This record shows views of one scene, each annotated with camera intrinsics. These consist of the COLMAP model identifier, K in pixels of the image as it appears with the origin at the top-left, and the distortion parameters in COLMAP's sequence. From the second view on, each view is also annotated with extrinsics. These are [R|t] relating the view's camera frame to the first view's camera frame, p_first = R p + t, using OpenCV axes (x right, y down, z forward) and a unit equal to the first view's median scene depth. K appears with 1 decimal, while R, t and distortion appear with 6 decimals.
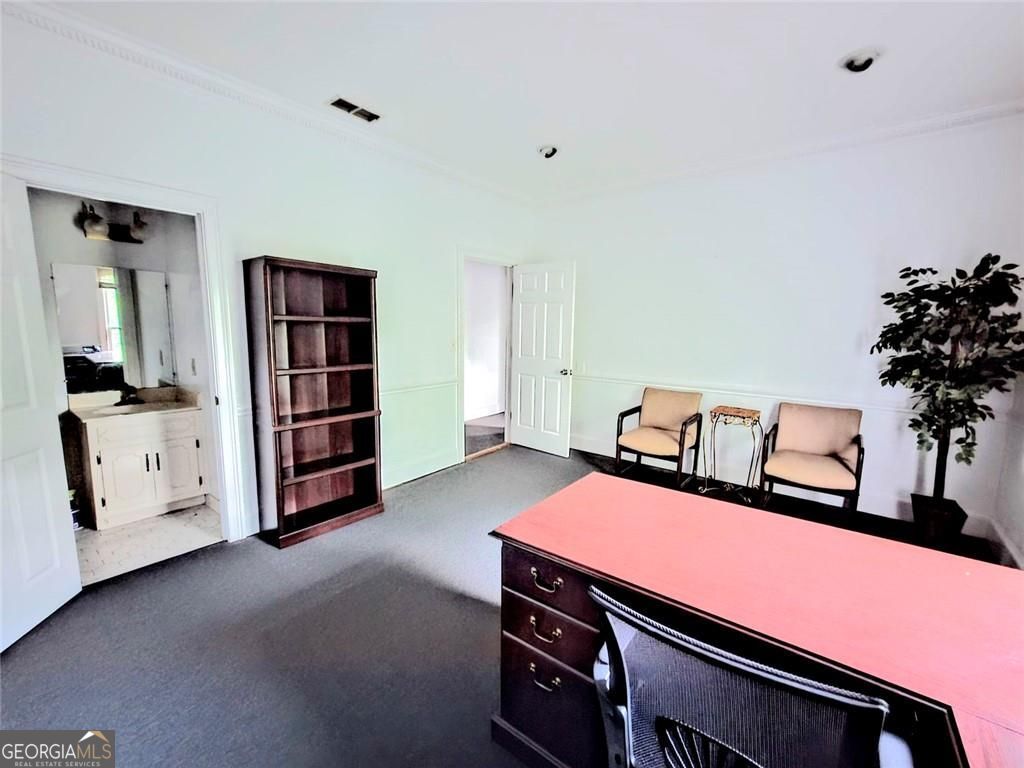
lens RADIAL K [[416.8, 0, 515.6], [0, 416.8, 383.9], [0, 0, 1]] dist [0.018727, 0.000175]
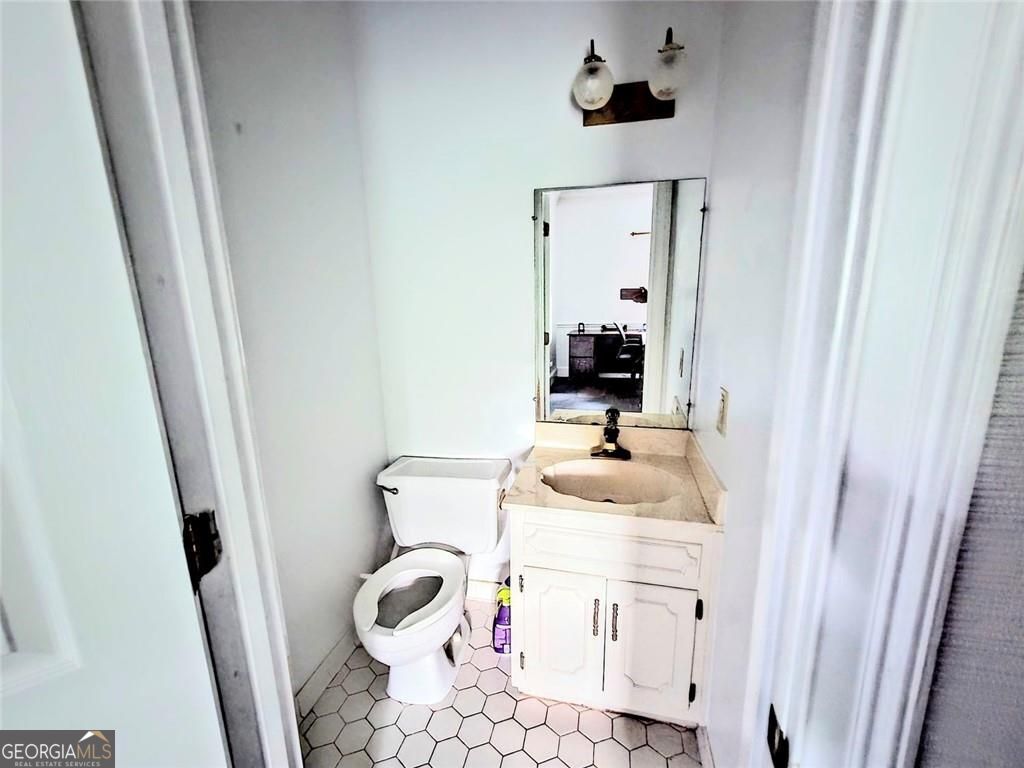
lens RADIAL K [[416.8, 0, 513.8], [0, 416.8, 384.5], [0, 0, 1]] dist [0.018727, 0.000175]
pose [[0.419642, 0.172517, -0.891145, -0.517647], [-0.098815, 0.984620, 0.144081, -0.100482], [0.902295, 0.027596, 0.430235, 0.674500]]
